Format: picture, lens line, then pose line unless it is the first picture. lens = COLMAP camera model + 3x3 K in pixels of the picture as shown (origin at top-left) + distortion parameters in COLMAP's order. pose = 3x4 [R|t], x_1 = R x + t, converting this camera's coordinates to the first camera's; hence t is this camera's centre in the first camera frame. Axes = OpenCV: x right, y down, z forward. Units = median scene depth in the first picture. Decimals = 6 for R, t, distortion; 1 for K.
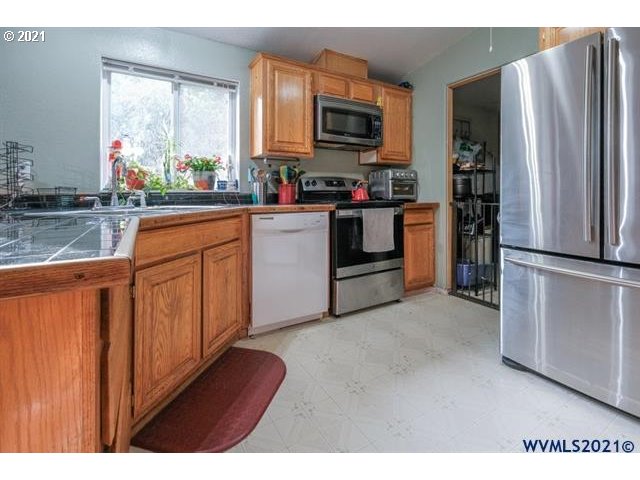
lens RADIAL K [[291.9, 0, 311.4], [0, 291.9, 195.7], [0, 0, 1]] dist [-0.003217, -0.000828]
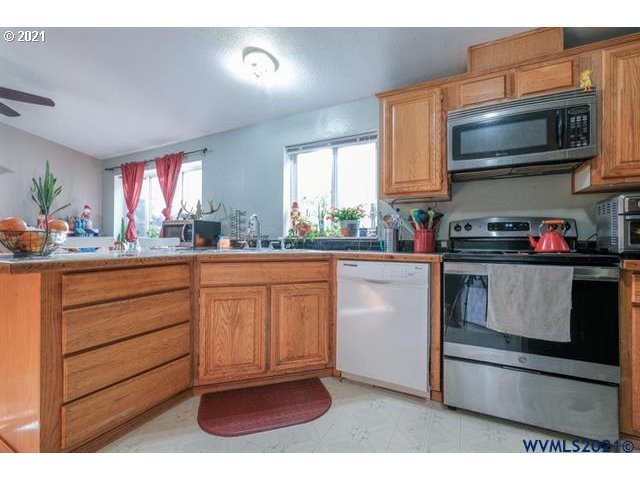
lens RADIAL K [[291.9, 0, 326.8], [0, 291.9, 237.8], [0, 0, 1]] dist [-0.003217, -0.000828]
pose [[0.543013, -0.005925, -0.839703, 0.511711], [-0.010813, 0.999843, -0.014047, -0.000346], [0.839655, 0.016707, 0.542864, 0.320189]]
